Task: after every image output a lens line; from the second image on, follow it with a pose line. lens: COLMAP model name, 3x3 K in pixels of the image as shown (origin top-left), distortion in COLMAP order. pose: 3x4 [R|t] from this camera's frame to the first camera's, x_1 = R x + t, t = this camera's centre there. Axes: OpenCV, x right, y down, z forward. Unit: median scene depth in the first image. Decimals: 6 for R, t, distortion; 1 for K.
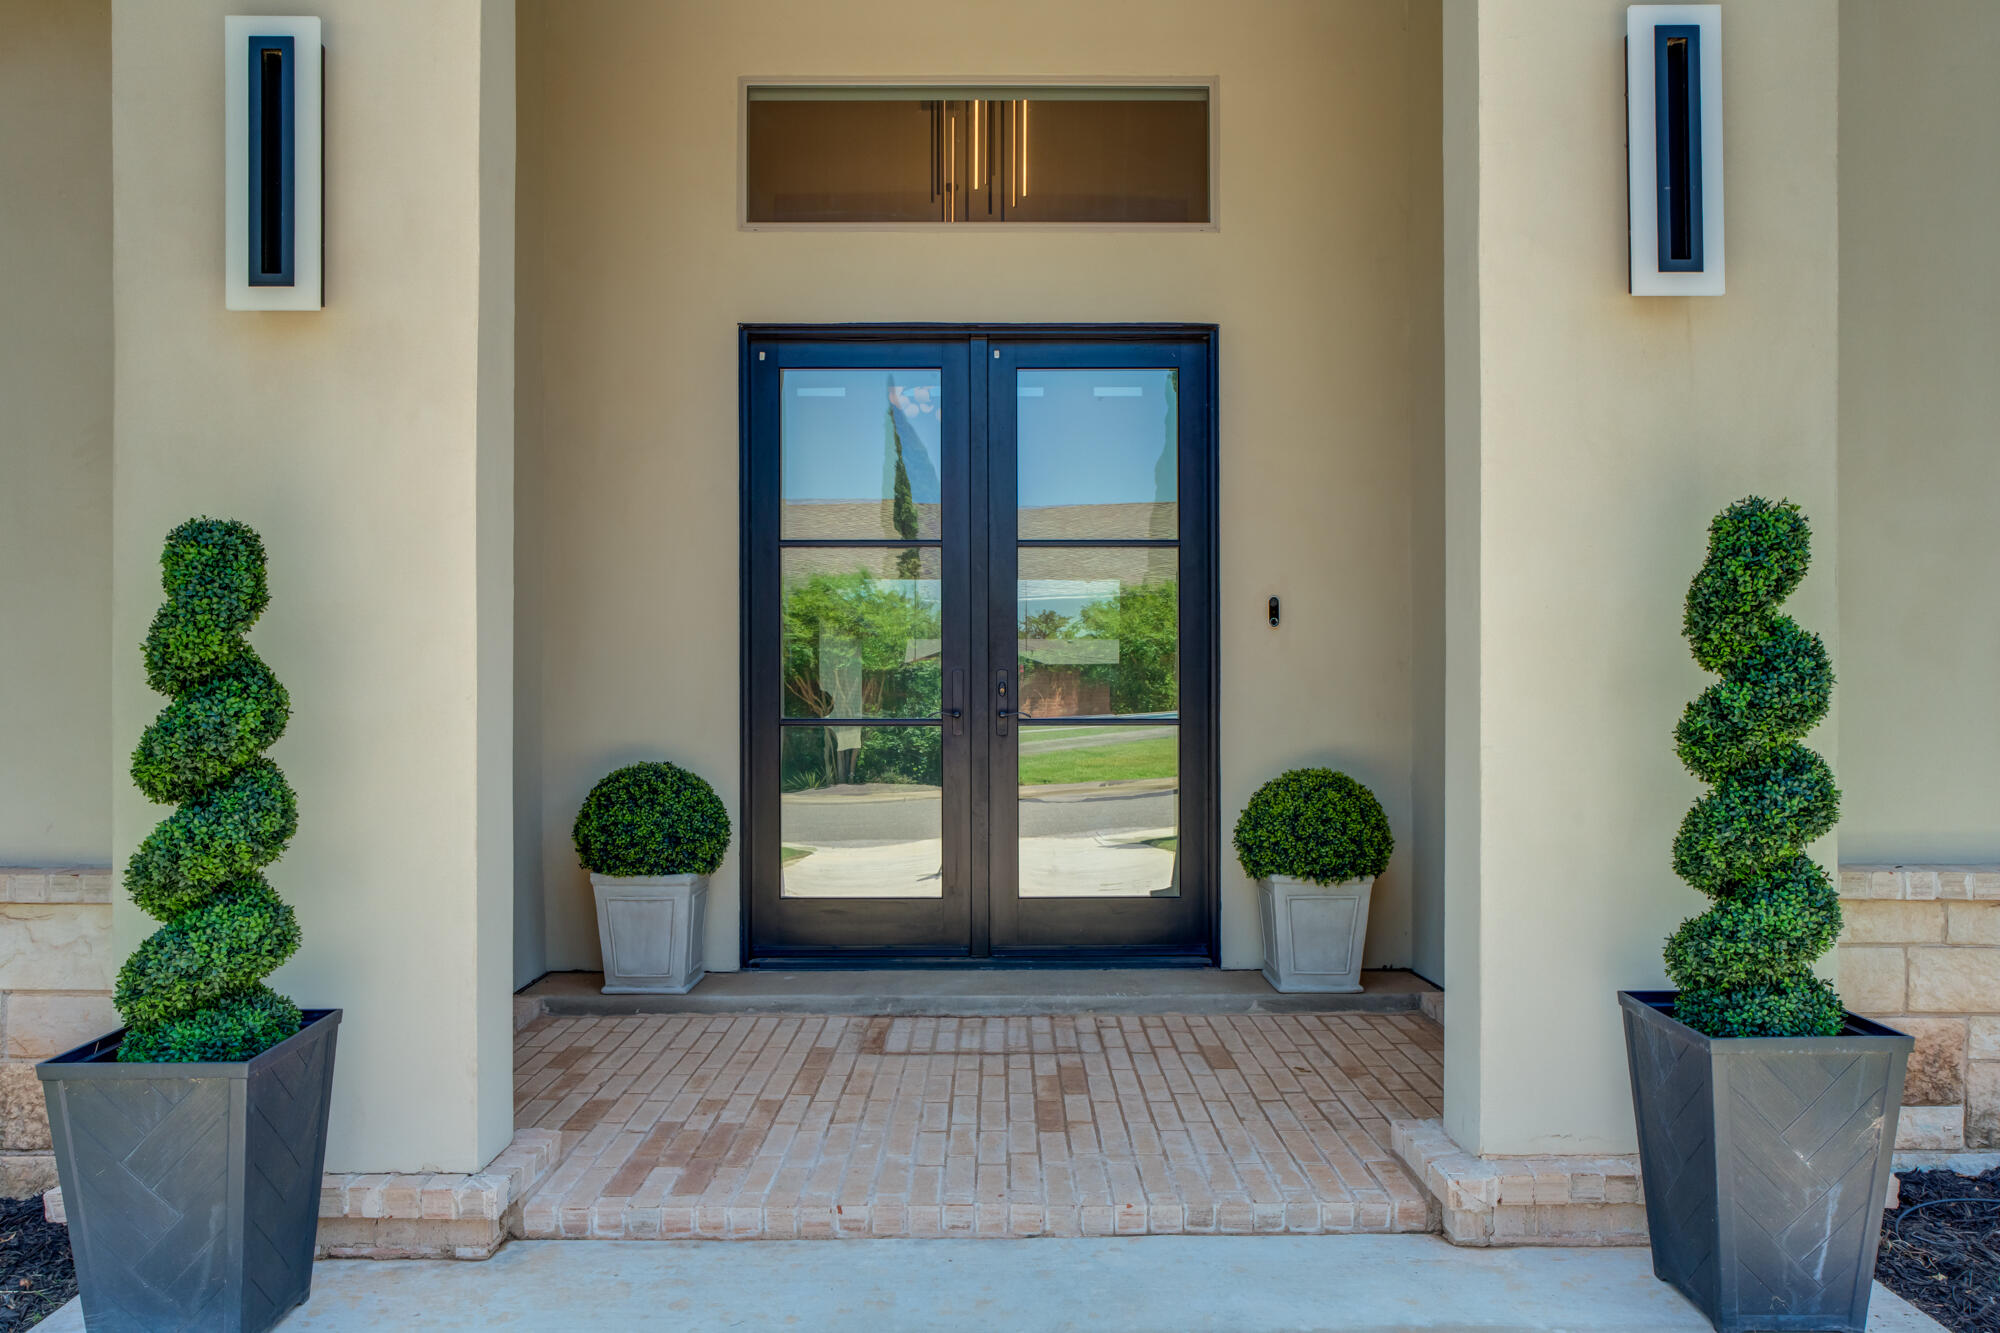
lens RADIAL K [[1393.8, 0, 1002.8], [0, 1393.8, 675.9], [0, 0, 1]] dist [-0.004453, -0.002108]
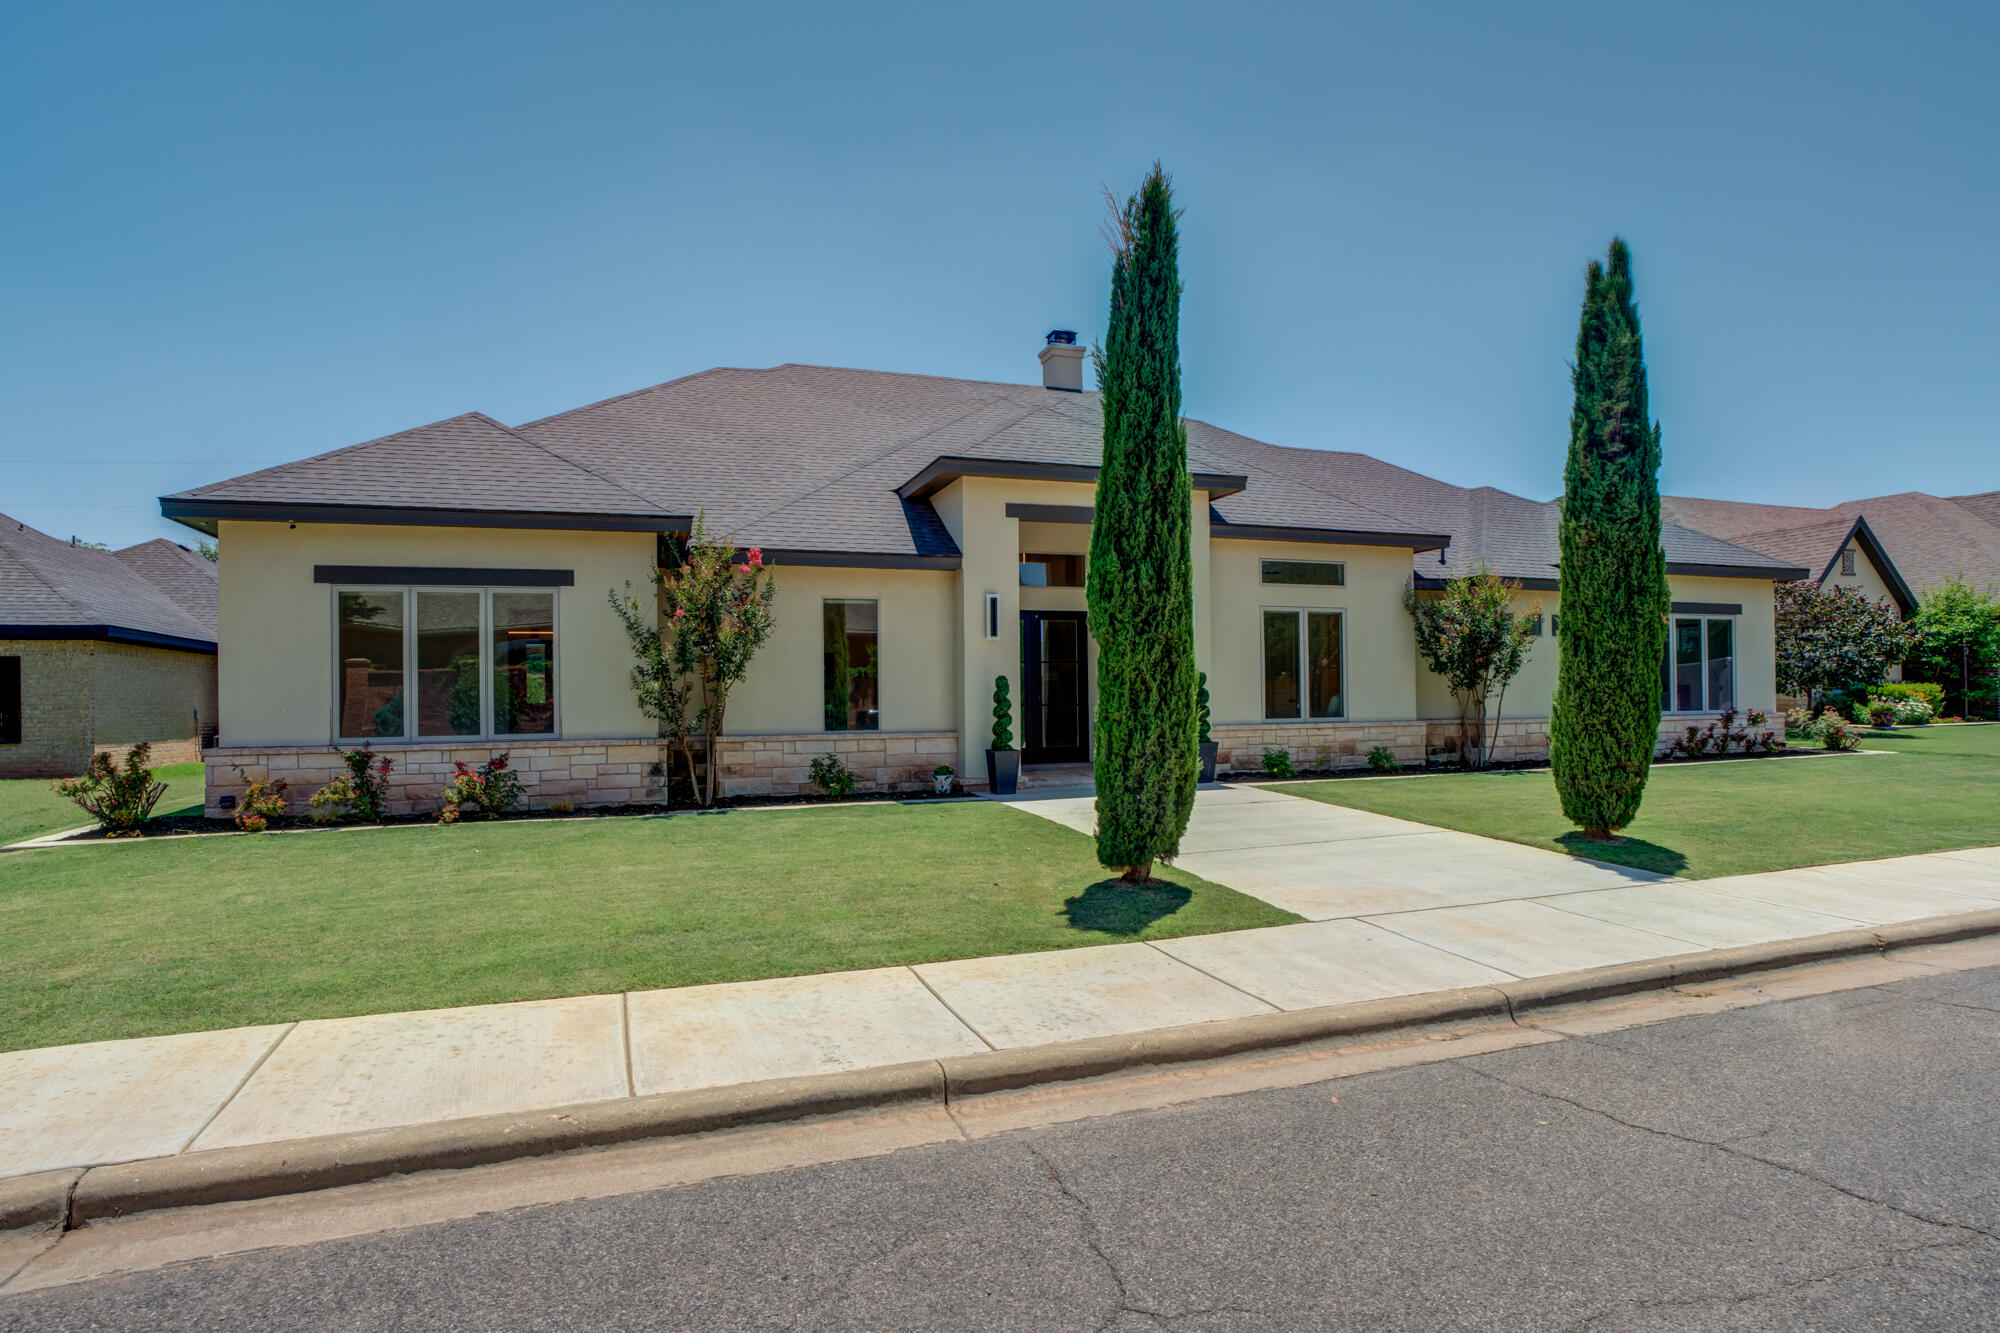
lens RADIAL K [[1069.7, 0, 1031.5], [0, 1069.7, 669.4], [0, 0, 1]] dist [-0.016598, 0.000151]
pose [[0.941482, -0.004908, 0.337028, -2.016552], [0.007337, 0.999955, -0.005935, -0.101966], [-0.336984, 0.008060, 0.941476, -3.679844]]
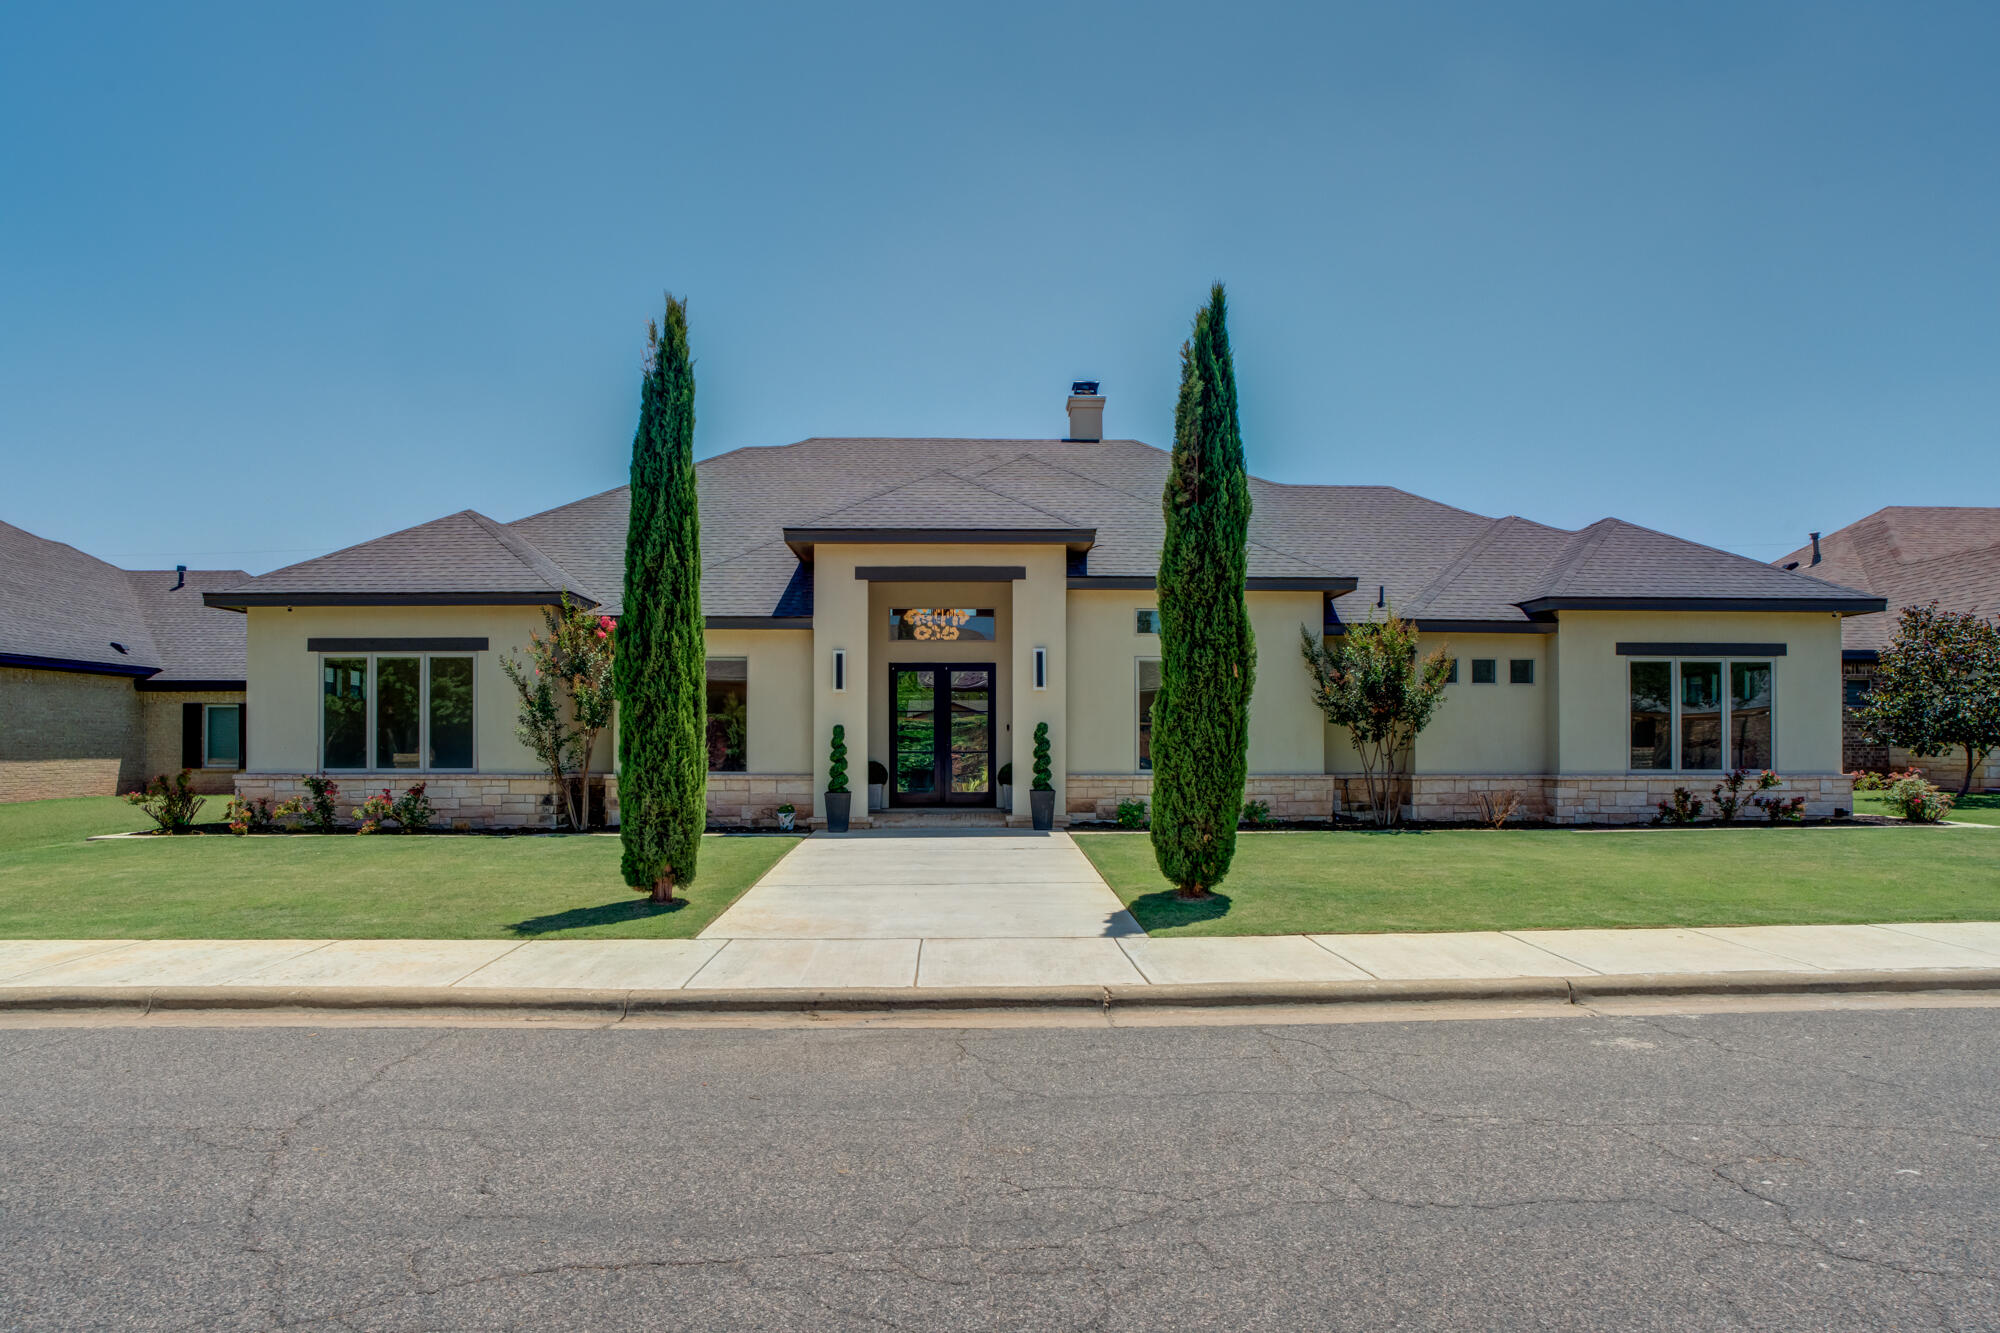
lens RADIAL K [[1090.5, 0, 1001.1], [0, 1090.5, 727.3], [0, 0, 1]] dist [-0.021349, 0.000217]
pose [[0.999788, -0.001152, 0.020561, 0.176360], [0.001060, 0.999989, 0.004508, -0.113082], [-0.020566, -0.004485, 0.999778, -4.504575]]
